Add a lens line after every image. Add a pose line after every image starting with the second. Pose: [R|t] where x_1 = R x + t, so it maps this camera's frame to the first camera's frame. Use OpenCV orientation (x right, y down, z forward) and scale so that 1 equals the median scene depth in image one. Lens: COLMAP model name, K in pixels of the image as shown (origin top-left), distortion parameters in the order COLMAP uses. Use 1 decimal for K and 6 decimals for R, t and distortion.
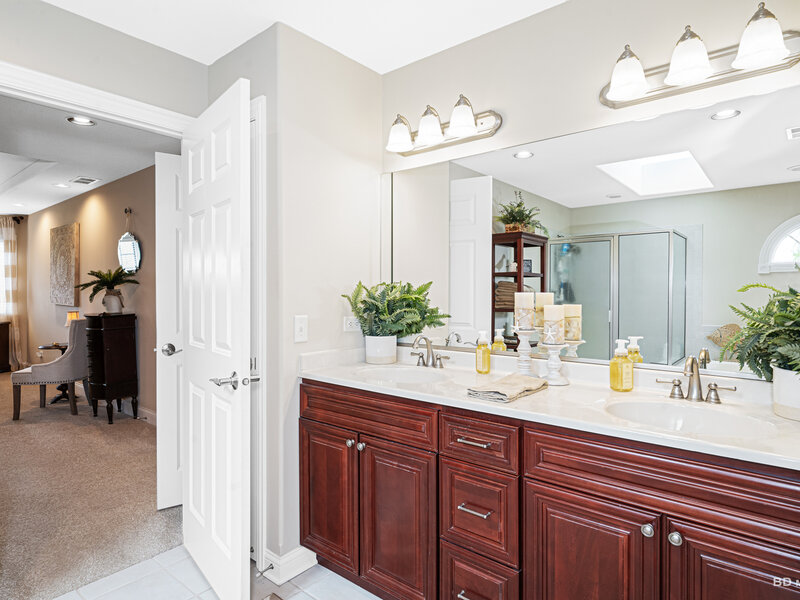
lens RADIAL K [[466.2, 0, 400.0], [0, 466.2, 300.0], [0, 0, 1]] dist [0.004815, 0.001583]
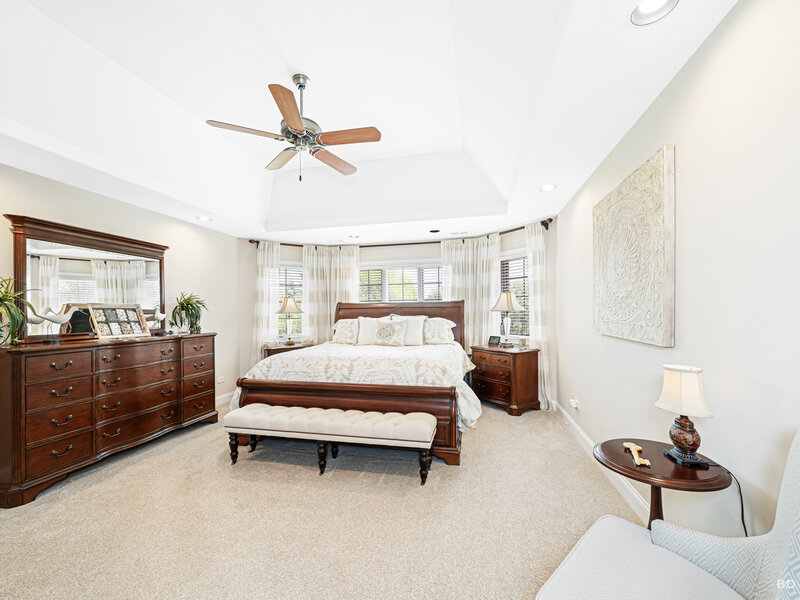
lens RADIAL K [[310.9, 0, 400.0], [0, 310.9, 300.0], [0, 0, 1]] dist [0.000217, -0.000156]
pose [[0.433091, -0.037017, -0.900590, -0.442574], [-0.017183, 0.998636, -0.049310, -0.008070], [0.901187, 0.036831, 0.431864, 0.539801]]
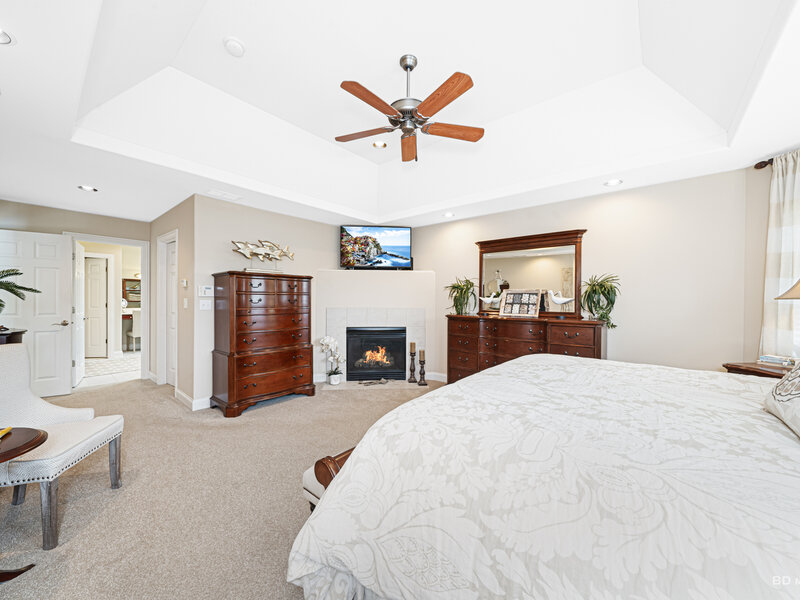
lens RADIAL K [[310.9, 0, 400.0], [0, 310.9, 300.0], [0, 0, 1]] dist [0.000217, -0.000156]
pose [[-0.999932, -0.005892, 0.010097, -0.913290], [-0.005566, 0.999473, 0.031996, -0.018353], [-0.010280, 0.031937, -0.999437, 1.072156]]
